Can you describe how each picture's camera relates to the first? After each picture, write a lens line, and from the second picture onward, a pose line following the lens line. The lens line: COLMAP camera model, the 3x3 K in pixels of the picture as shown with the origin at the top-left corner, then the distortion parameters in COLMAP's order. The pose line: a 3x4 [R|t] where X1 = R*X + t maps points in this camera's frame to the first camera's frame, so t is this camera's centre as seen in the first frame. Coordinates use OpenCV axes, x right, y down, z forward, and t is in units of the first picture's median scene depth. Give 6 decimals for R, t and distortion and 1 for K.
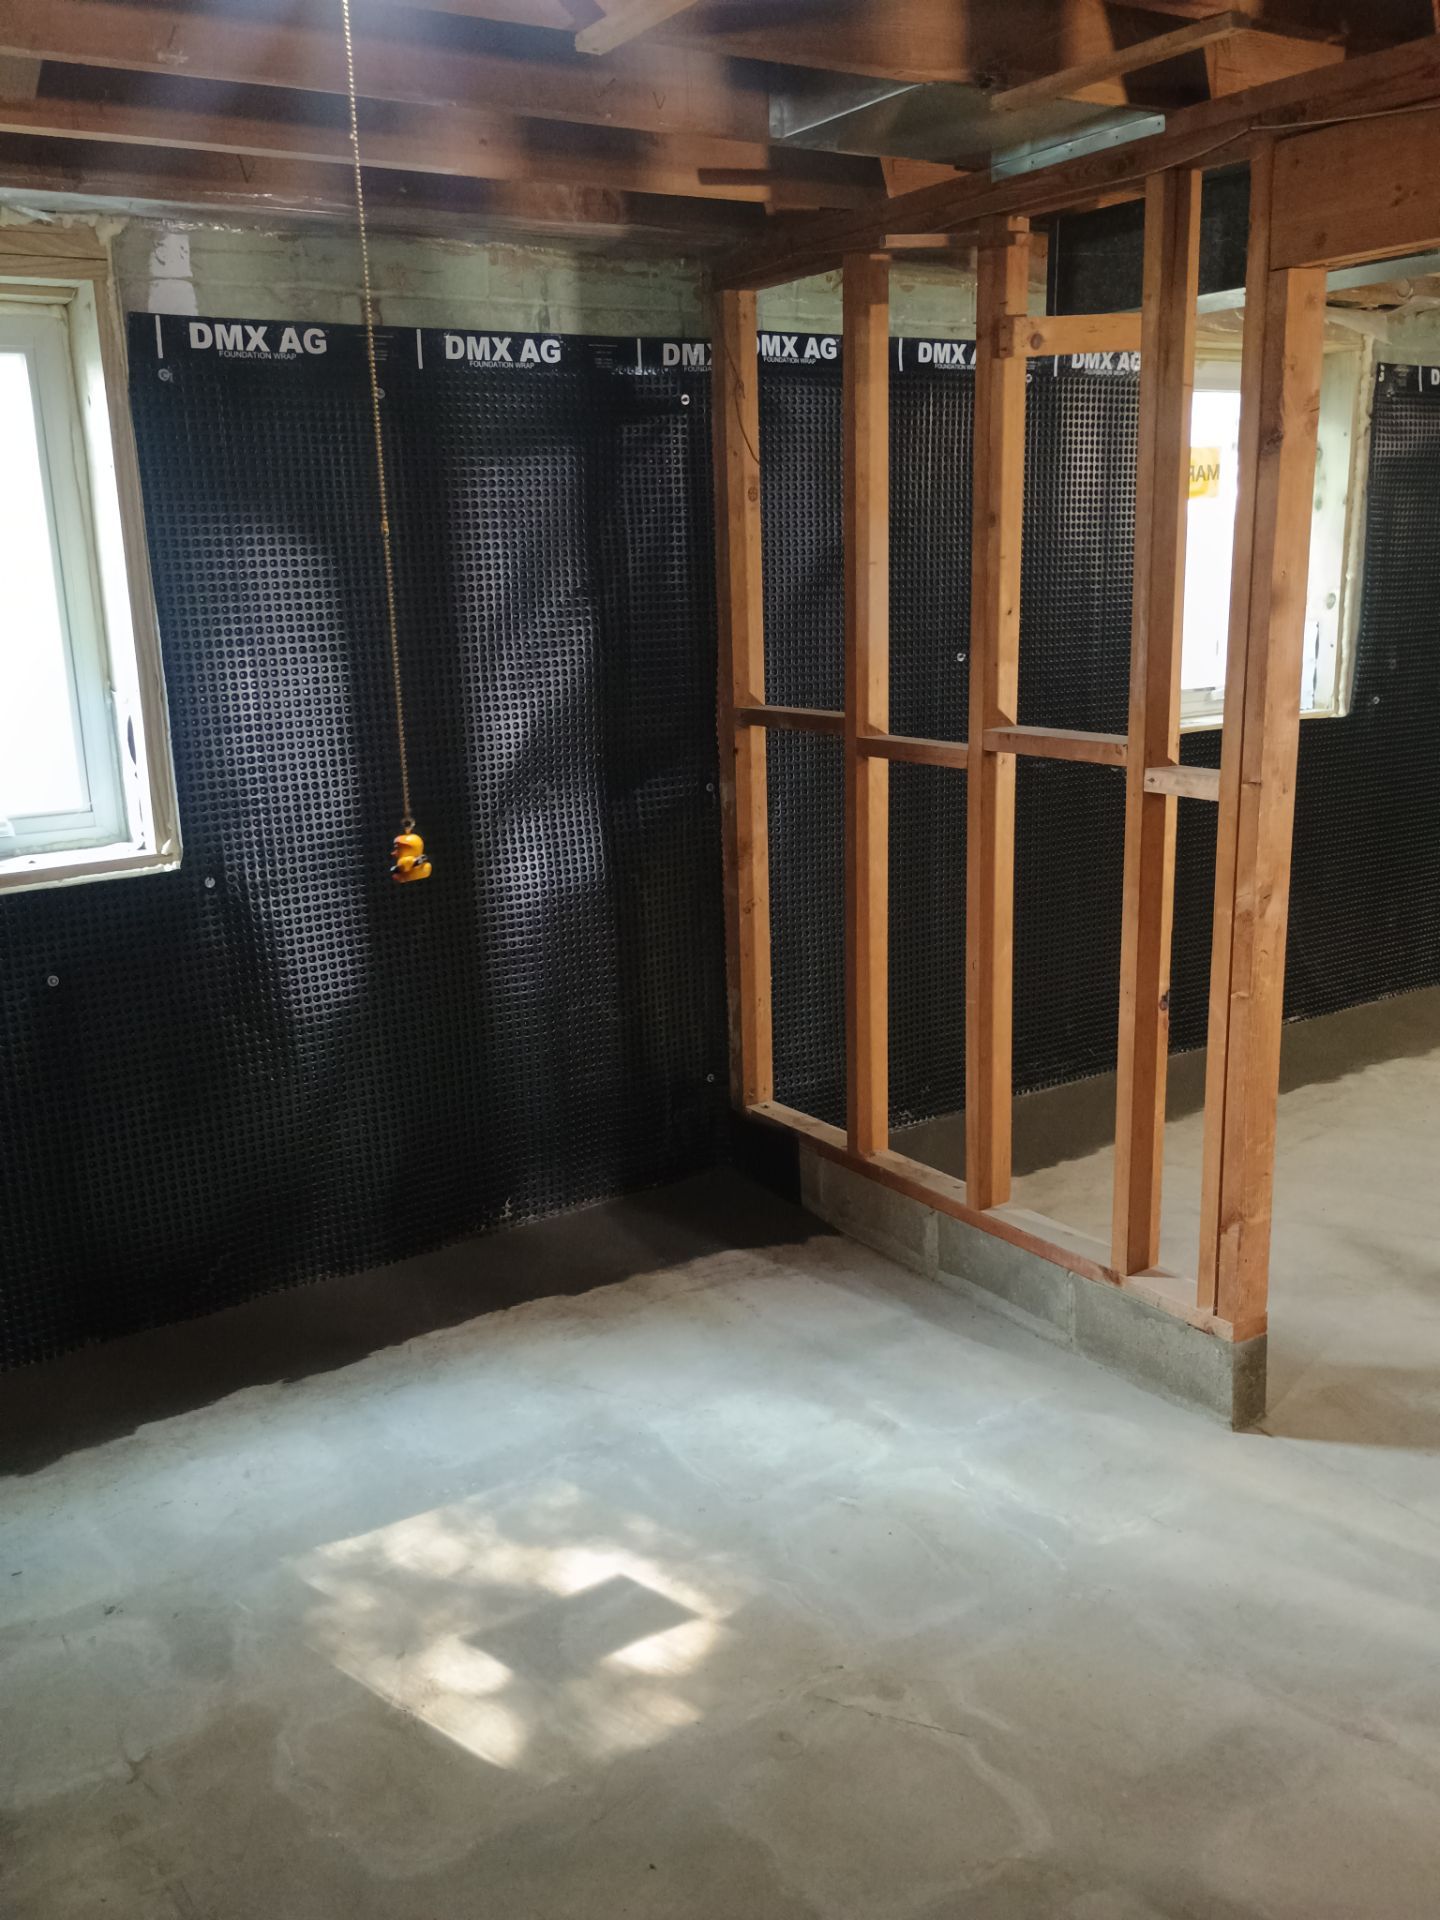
lens RADIAL K [[1648.8, 0, 681.3], [0, 1648.8, 966.2], [0, 0, 1]] dist [0.062705, -0.076906]
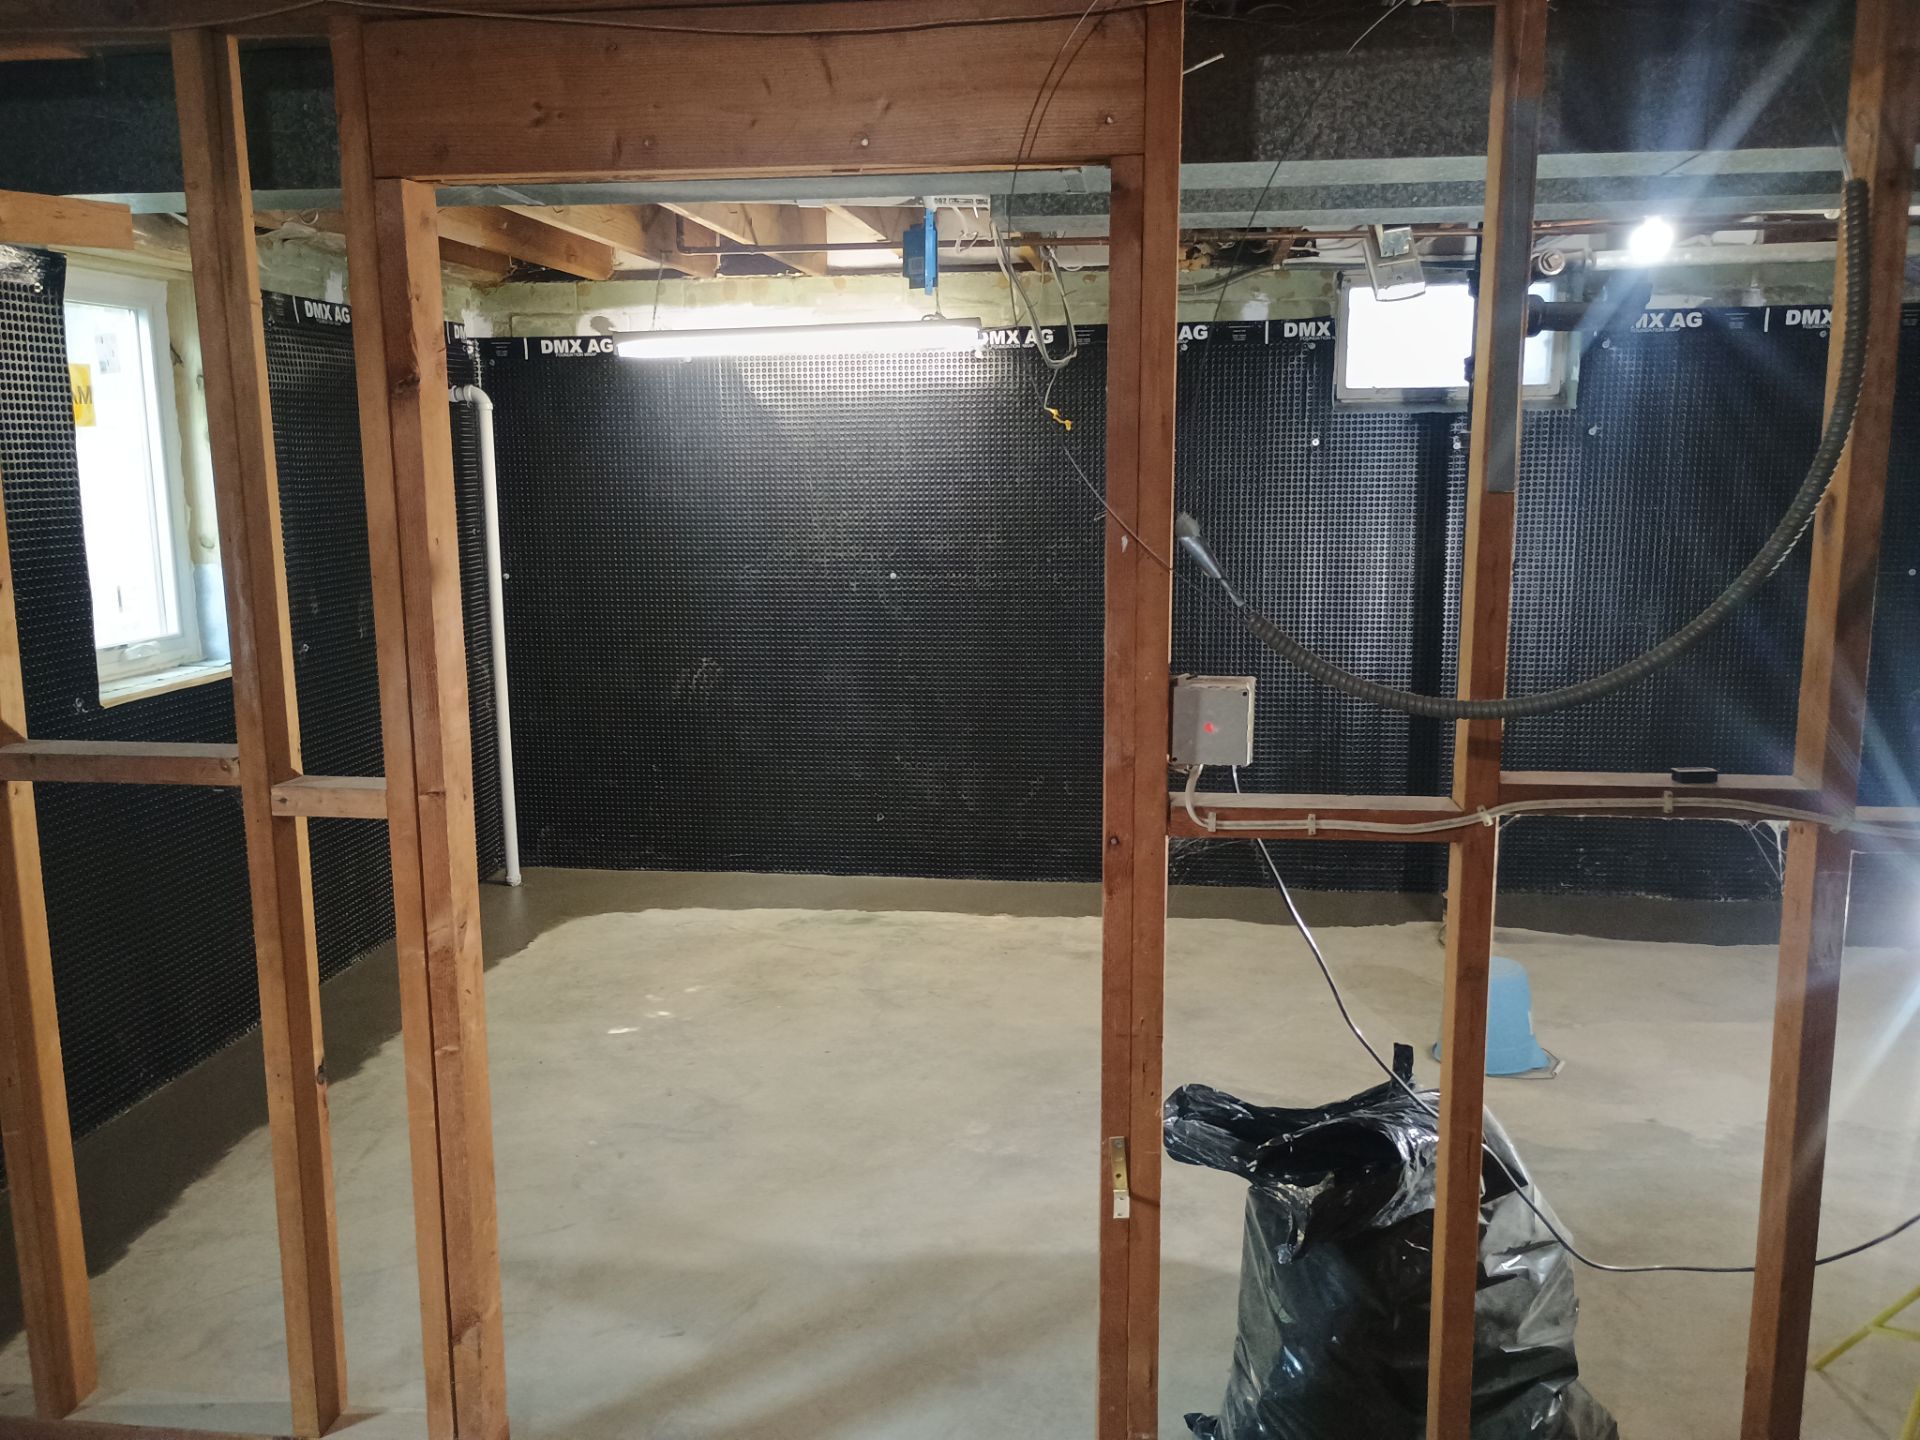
lens RADIAL K [[1648.8, 0, 938.1], [0, 1648.8, 743.2], [0, 0, 1]] dist [0.062705, -0.076906]
pose [[0.651216, -0.110084, 0.750865, -0.084094], [0.170086, 0.985424, -0.003041, -0.074414], [-0.739586, 0.129692, 0.660448, 0.229778]]
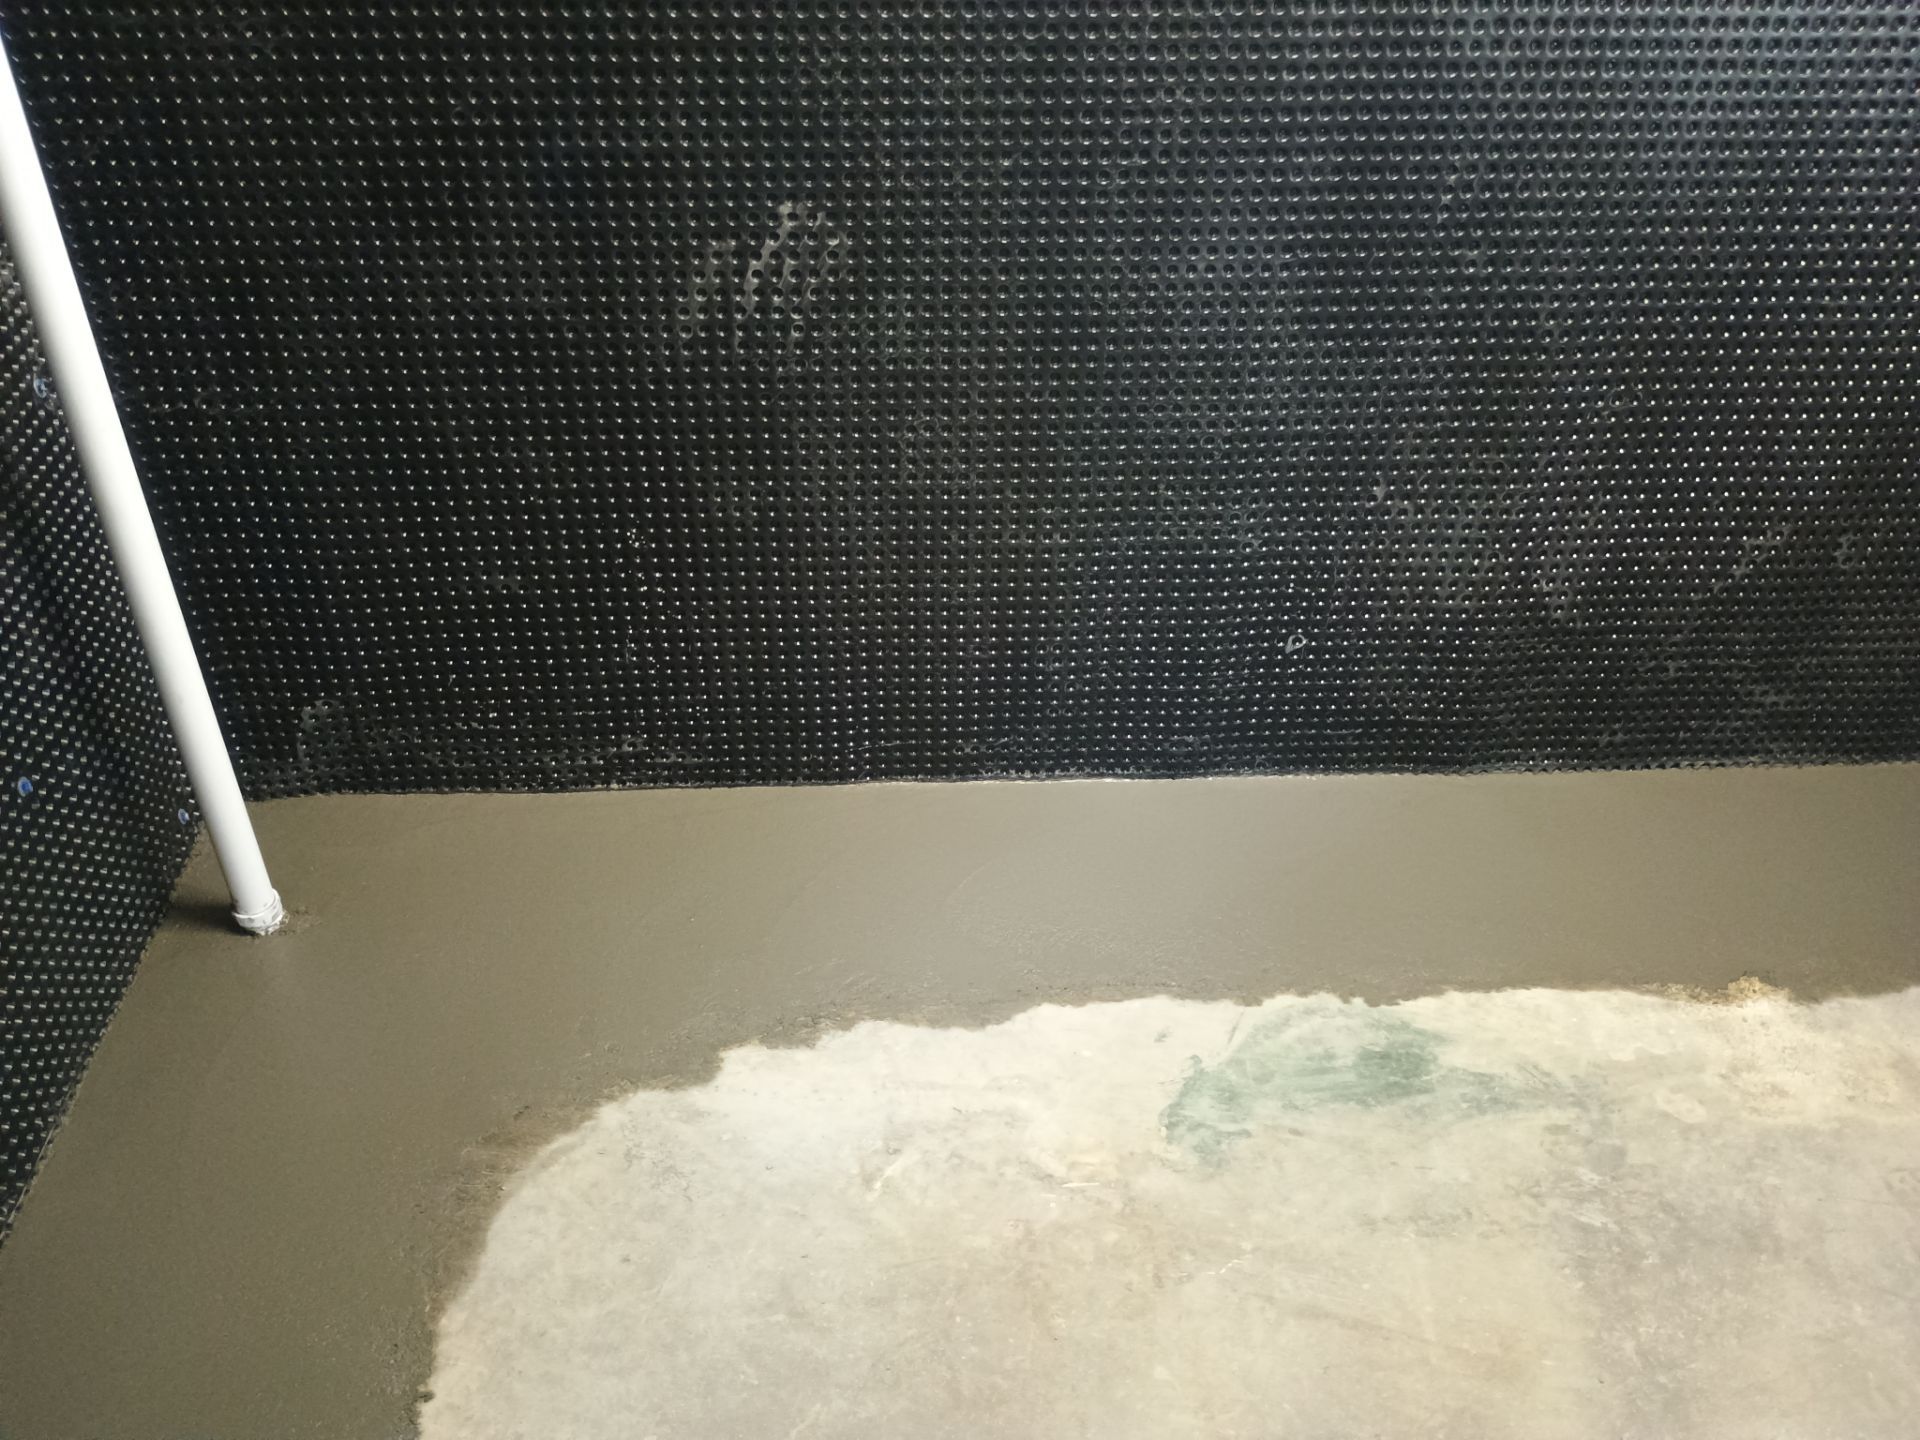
lens RADIAL K [[1648.8, 0, 945.3], [0, 1648.8, 745.5], [0, 0, 1]] dist [0.062705, -0.076906]
pose [[0.497470, -0.485643, 0.718801, 0.707847], [0.182102, 0.868607, 0.460826, -0.313417], [-0.848152, -0.098352, 0.520543, 1.311212]]
